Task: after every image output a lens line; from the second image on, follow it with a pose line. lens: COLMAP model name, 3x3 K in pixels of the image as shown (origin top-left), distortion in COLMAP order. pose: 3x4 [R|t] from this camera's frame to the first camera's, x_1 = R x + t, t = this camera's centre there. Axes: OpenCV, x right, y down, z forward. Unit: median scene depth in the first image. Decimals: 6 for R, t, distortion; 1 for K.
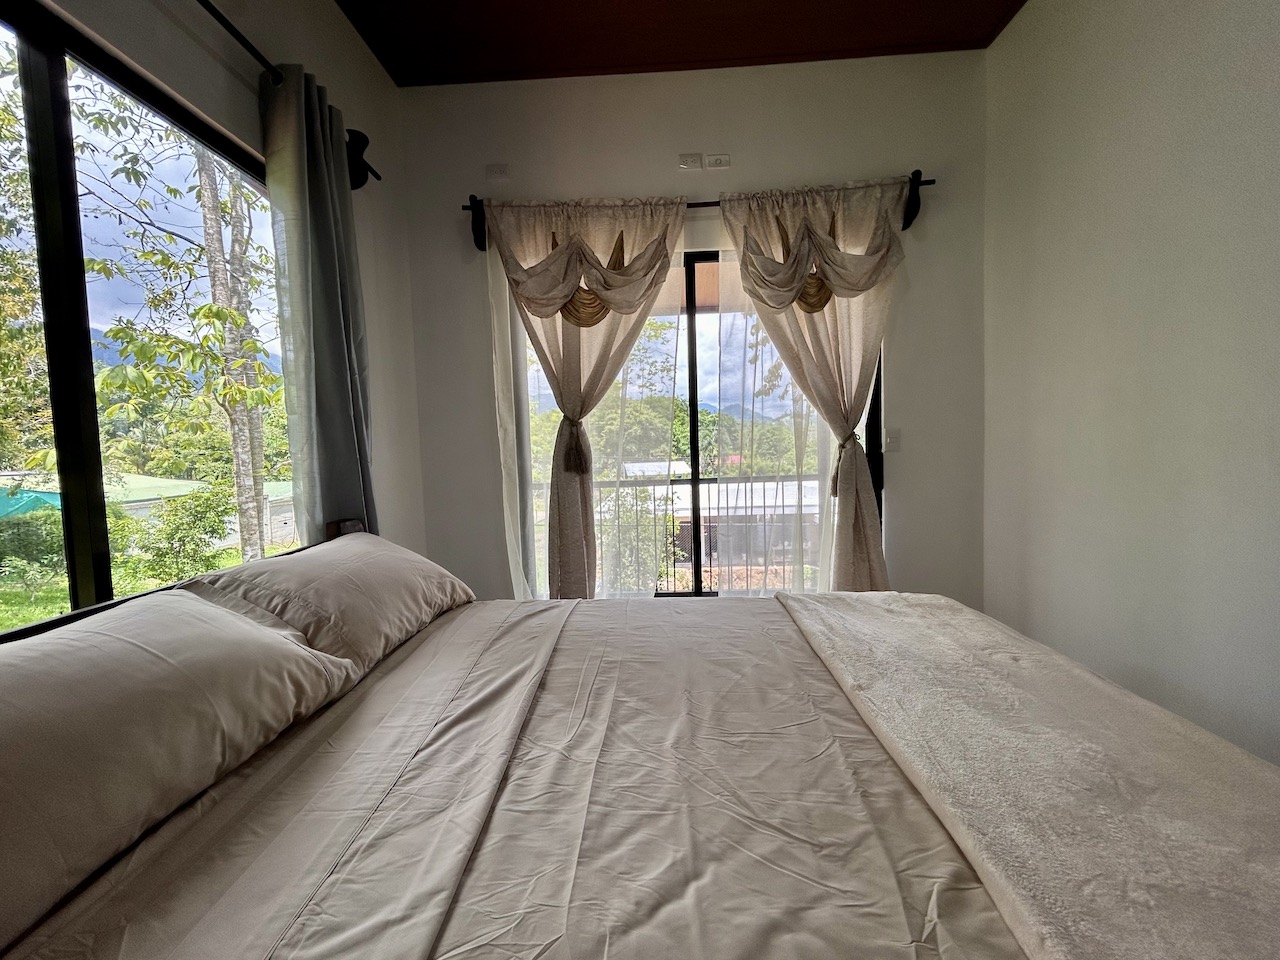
lens RADIAL K [[523.7, 0, 634.8], [0, 523.7, 471.1], [0, 0, 1]] dist [-0.001375, 0.000254]
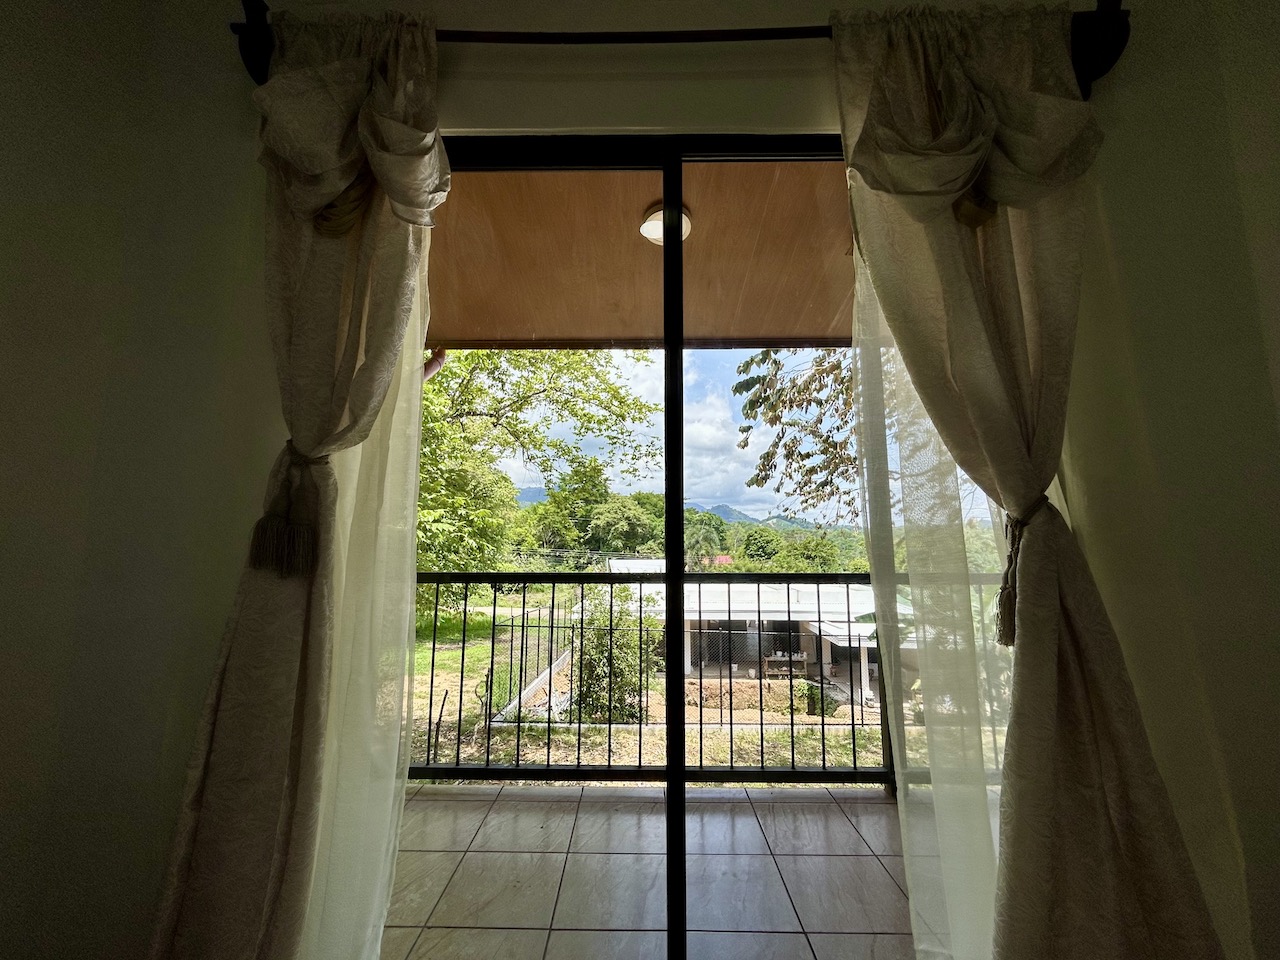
lens RADIAL K [[523.7, 0, 634.8], [0, 523.7, 471.1], [0, 0, 1]] dist [-0.001375, 0.000254]
pose [[0.999060, 0.038966, 0.019003, 0.073602], [-0.034829, 0.982426, -0.183377, 0.014243], [-0.025814, 0.182543, 0.982859, 0.549948]]
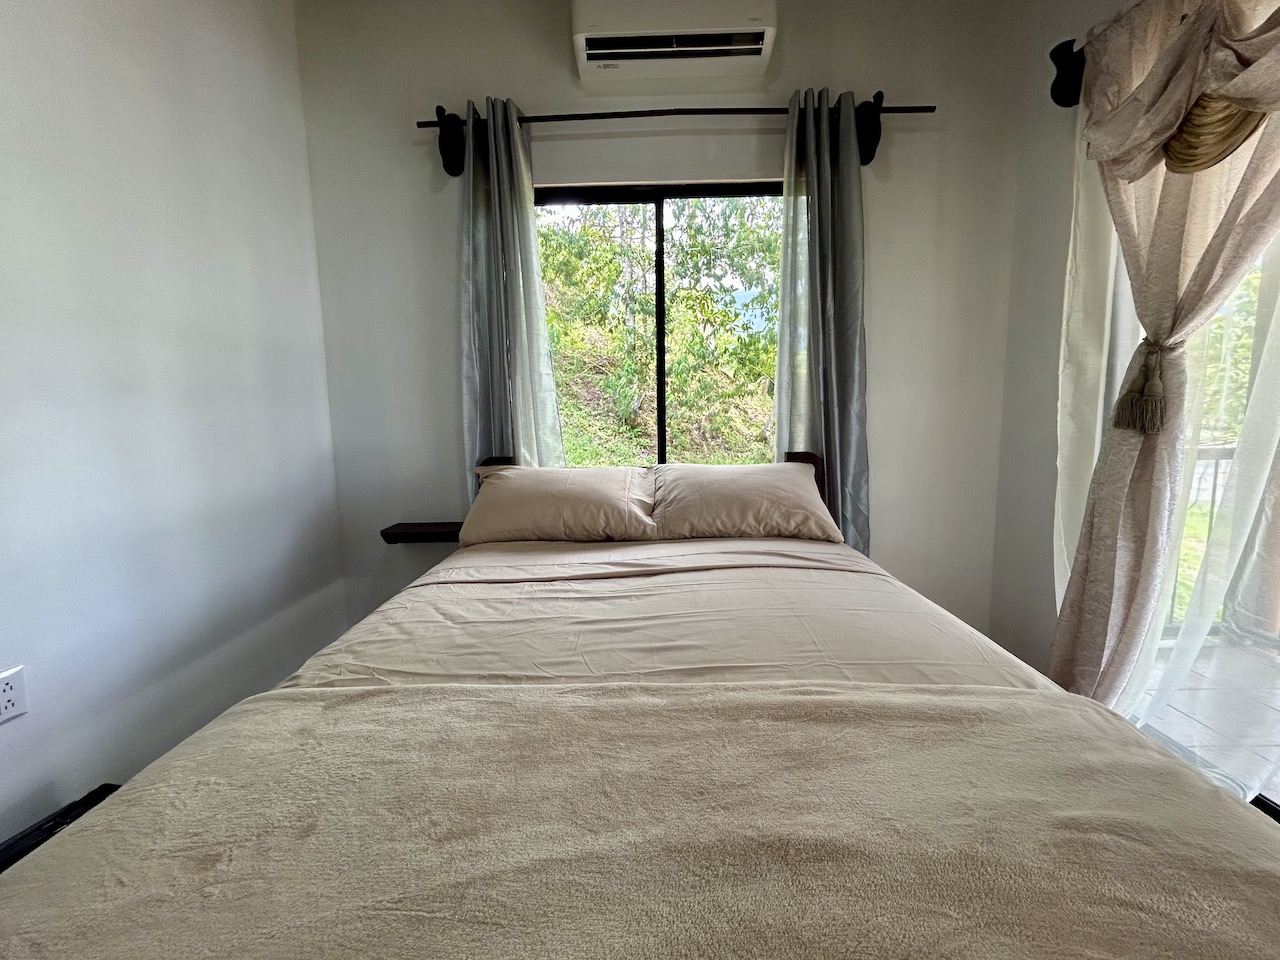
lens RADIAL K [[519.6, 0, 637.1], [0, 519.6, 477.6], [0, 0, 1]] dist [-0.005320, 0.000631]
pose [[0.026197, 0.156555, -0.987322, 0.474502], [-0.029744, 0.987346, 0.155769, -0.020731], [0.999214, 0.025286, 0.030522, 0.388188]]
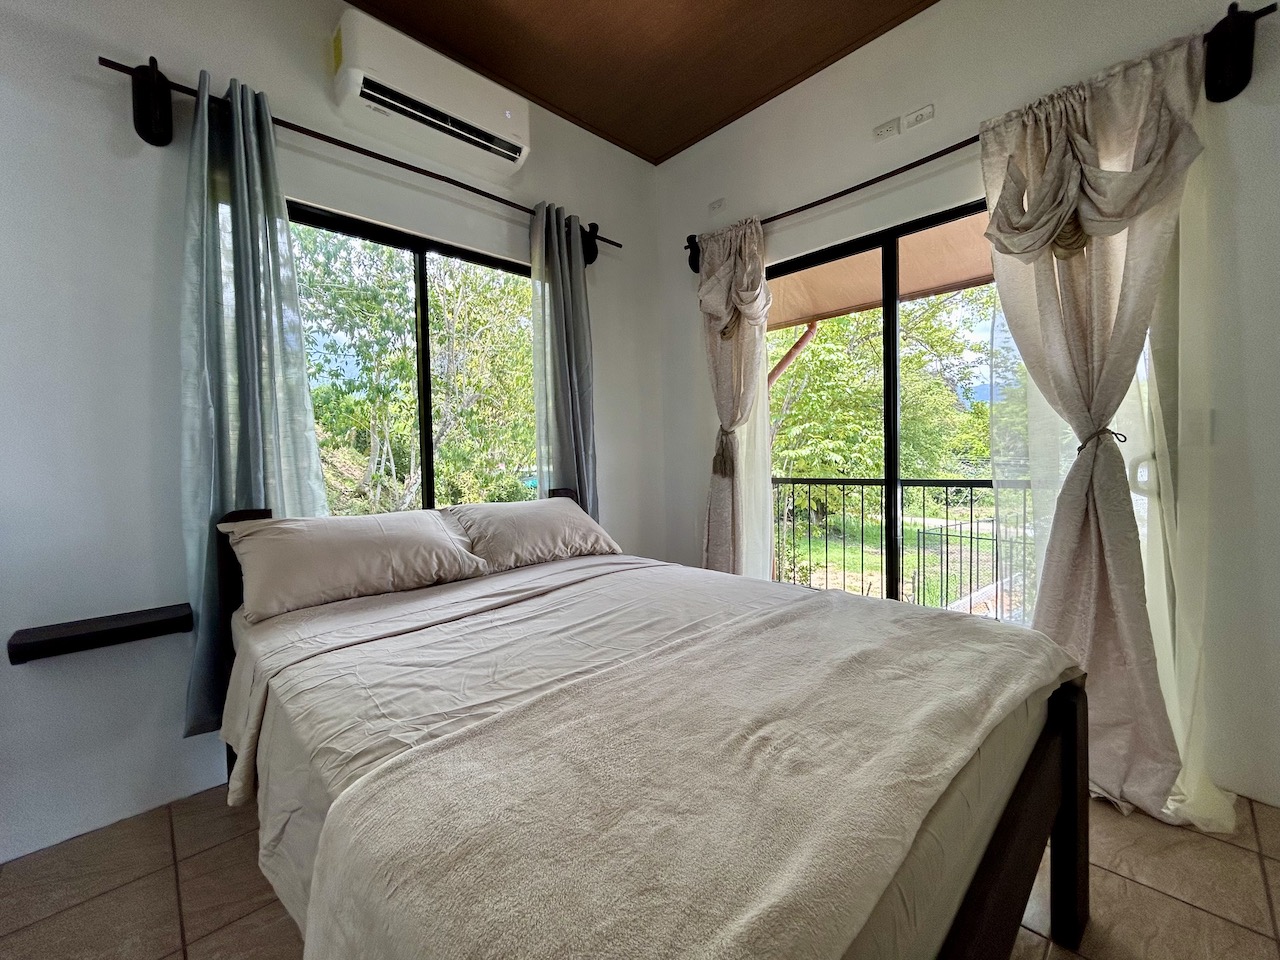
lens RADIAL K [[519.6, 0, 637.1], [0, 519.6, 477.6], [0, 0, 1]] dist [-0.005320, 0.000631]
pose [[0.722754, 0.041974, -0.689829, 0.444428], [-0.034562, 0.999100, 0.024580, 0.010741], [0.690240, 0.006077, 0.723555, 0.040001]]
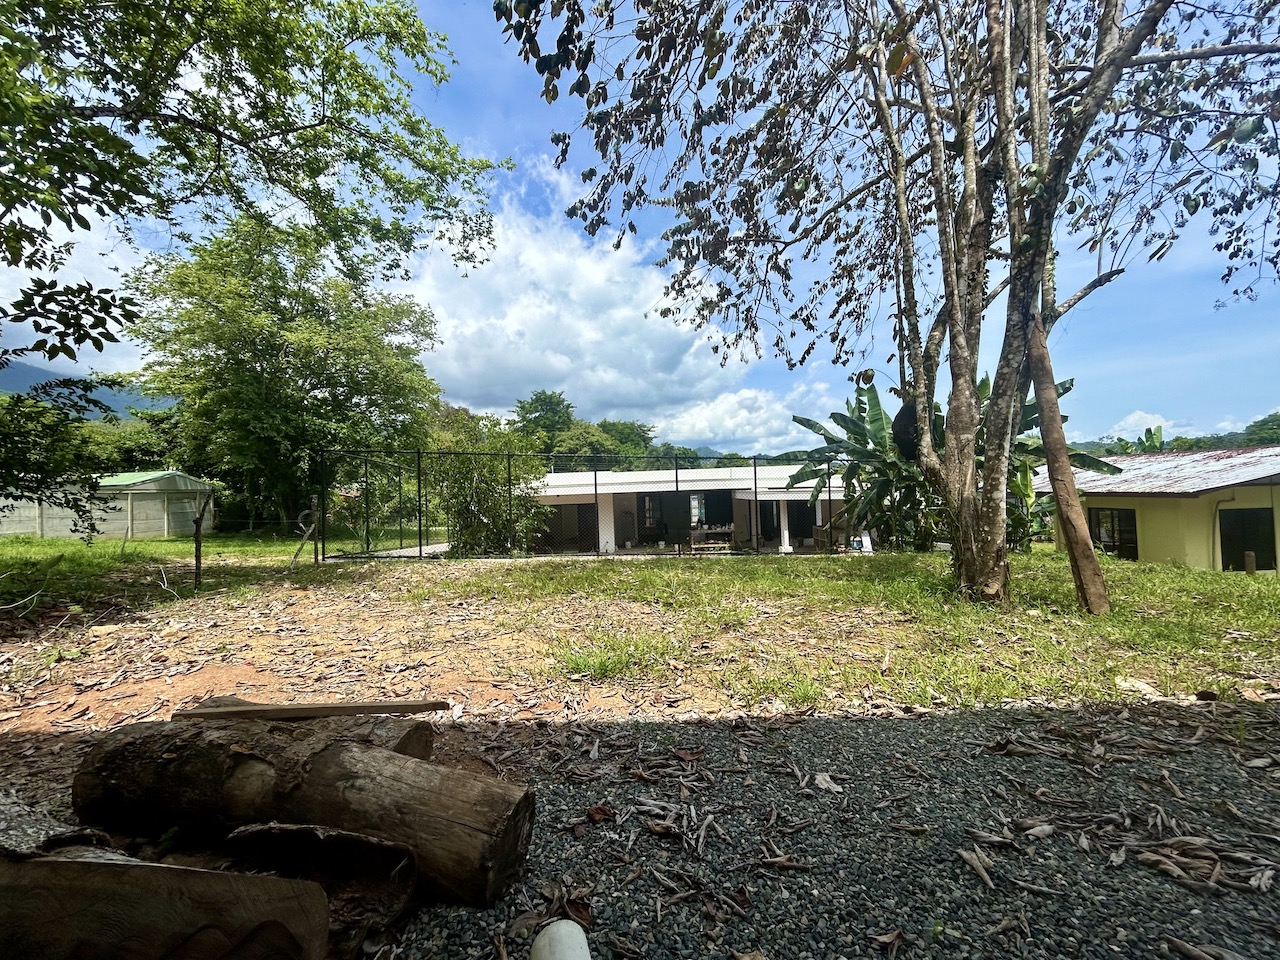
lens RADIAL K [[532.4, 0, 638.3], [0, 532.4, 483.1], [0, 0, 1]] dist [-0.004286, -0.000087]
pose [[0.998025, -0.014159, 0.061201, 1.362884], [0.017562, 0.998308, -0.055435, 1.253500], [-0.060313, 0.056400, 0.996585, 1.403241]]
